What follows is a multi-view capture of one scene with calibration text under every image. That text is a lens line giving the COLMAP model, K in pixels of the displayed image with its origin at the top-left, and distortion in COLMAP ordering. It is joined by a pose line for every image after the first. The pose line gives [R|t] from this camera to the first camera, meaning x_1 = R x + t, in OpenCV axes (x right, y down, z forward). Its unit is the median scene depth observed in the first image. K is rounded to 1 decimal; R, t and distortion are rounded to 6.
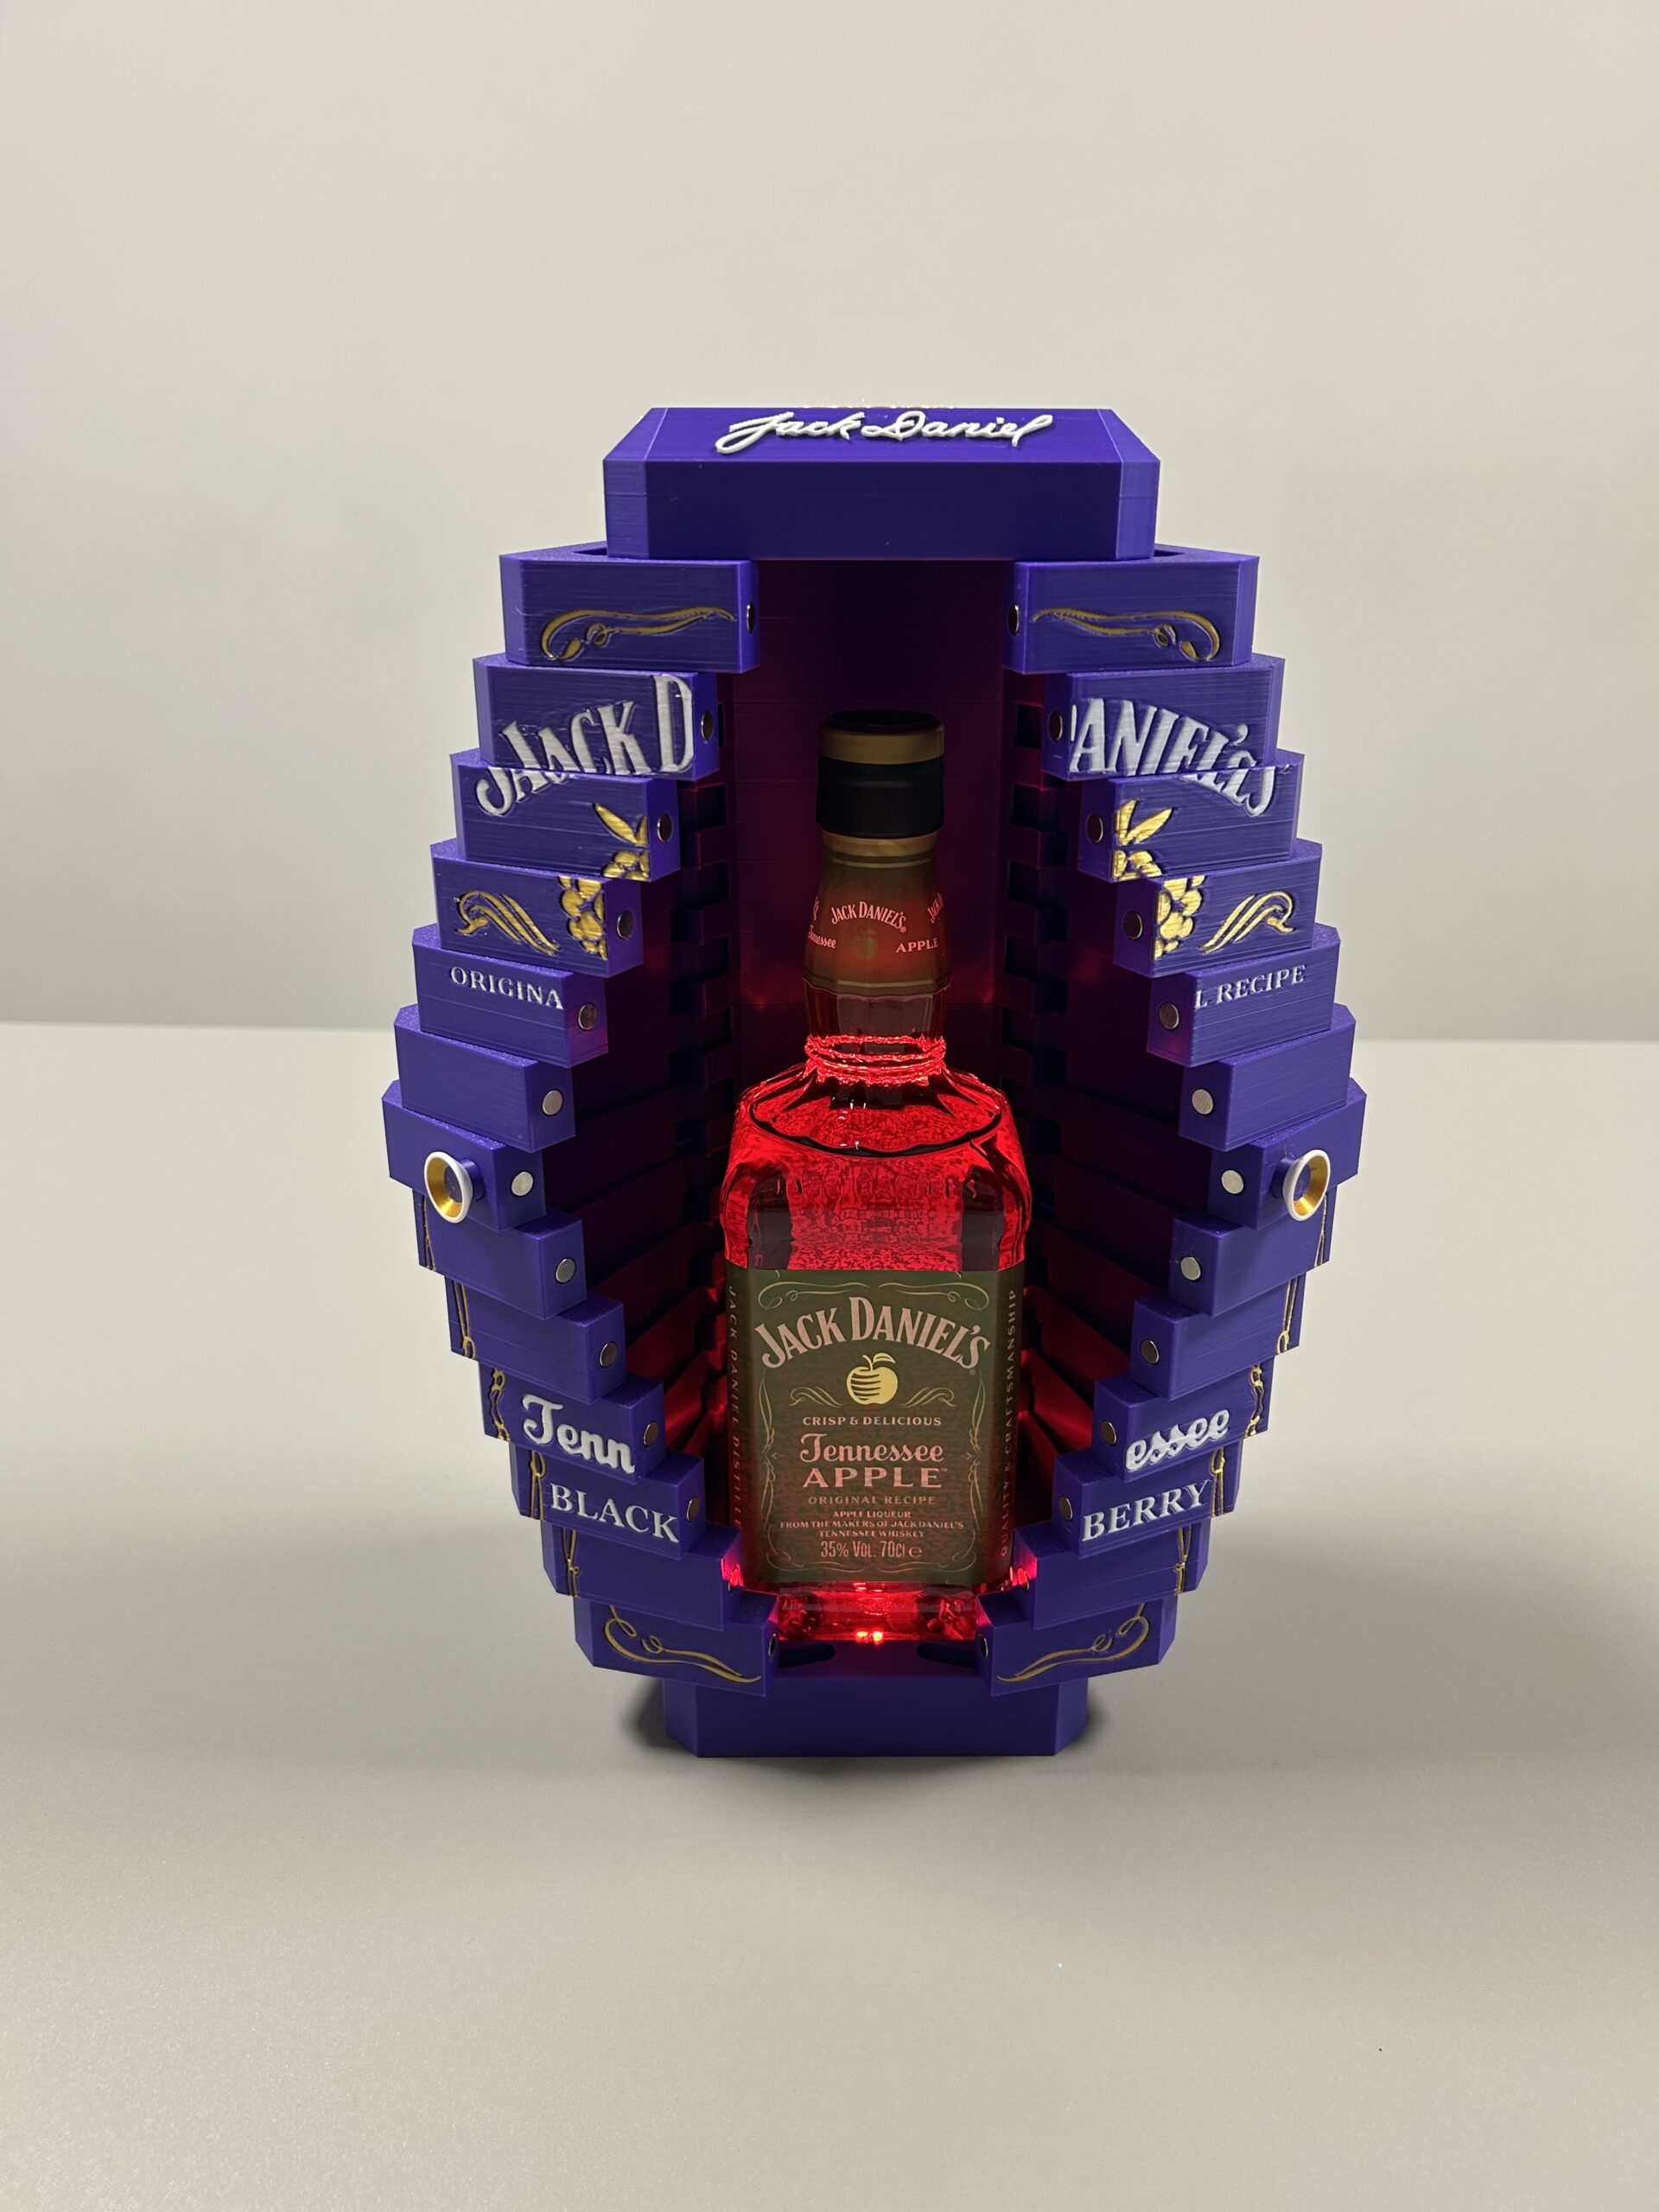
lens RADIAL K [[1679.2, 0, 830.2], [0, 1679.2, 1082.1], [0, 0, 1]] dist [0.135598, -0.525826]
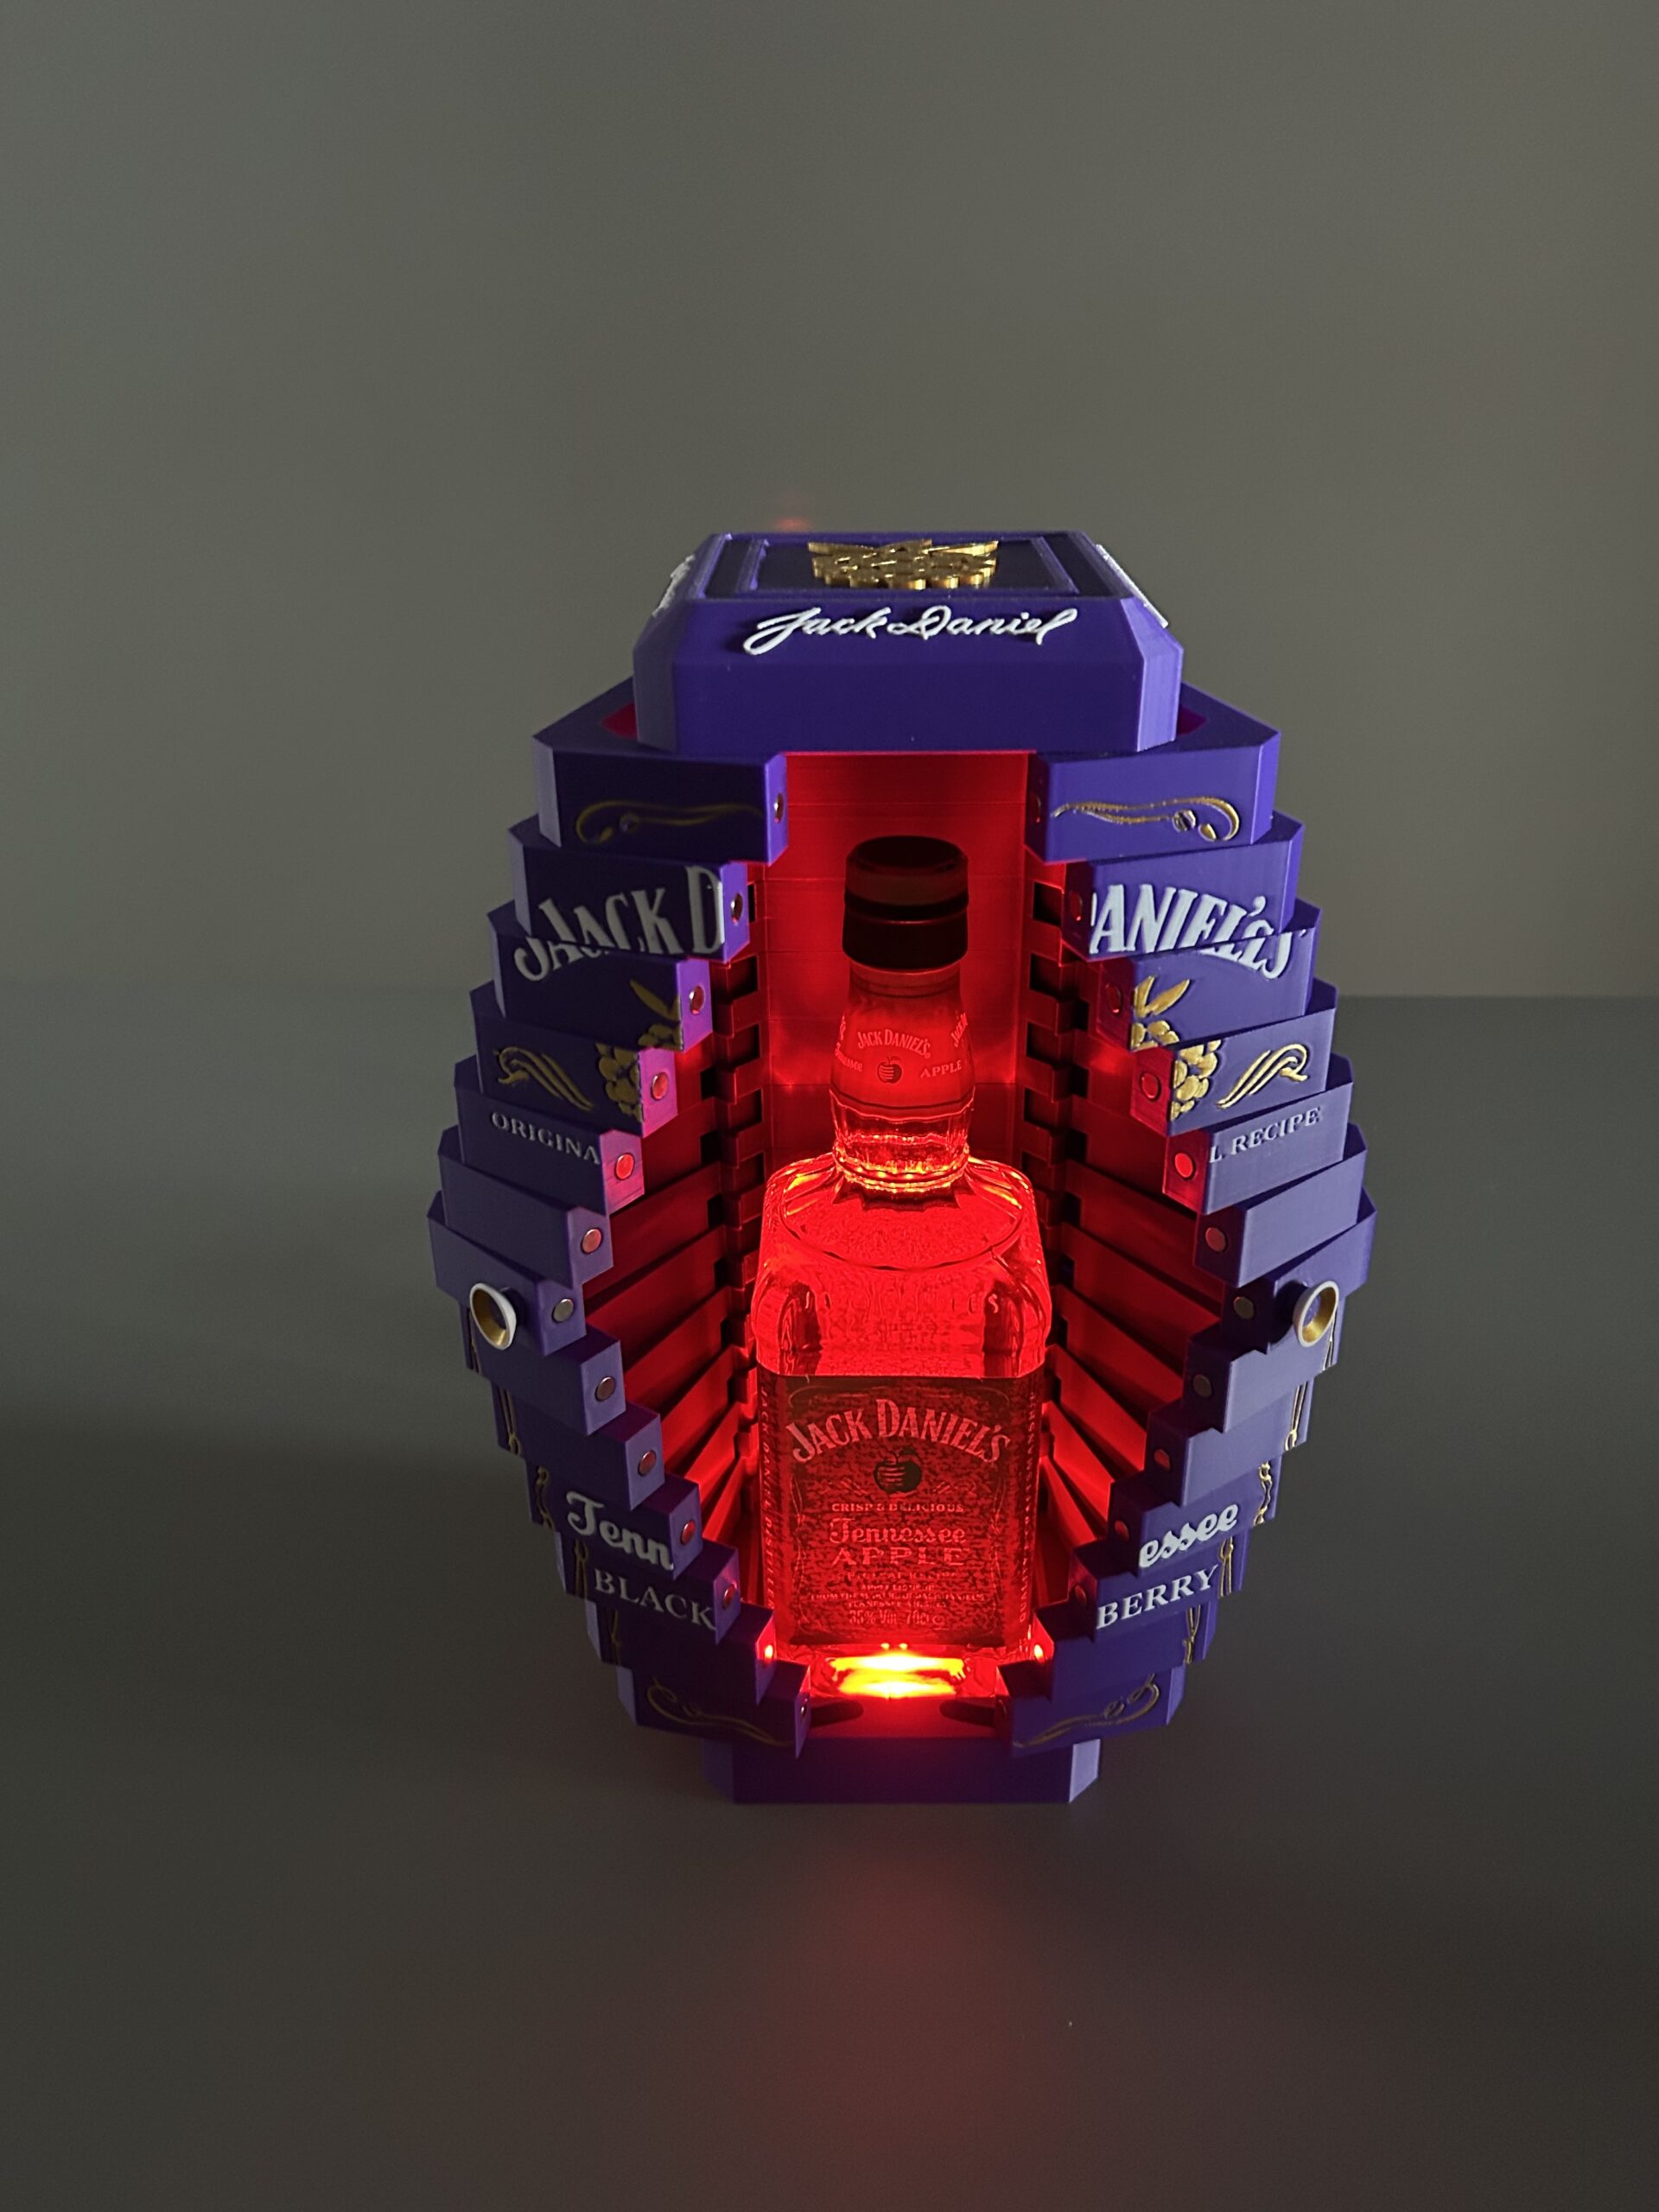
lens RADIAL K [[1679.2, 0, 830.2], [0, 1679.2, 1082.1], [0, 0, 1]] dist [0.135598, -0.525826]
pose [[0.999895, -0.002641, -0.014232, -0.001723], [0.003906, 0.995969, 0.089618, -0.180468], [0.013938, -0.089664, 0.995875, -0.029204]]
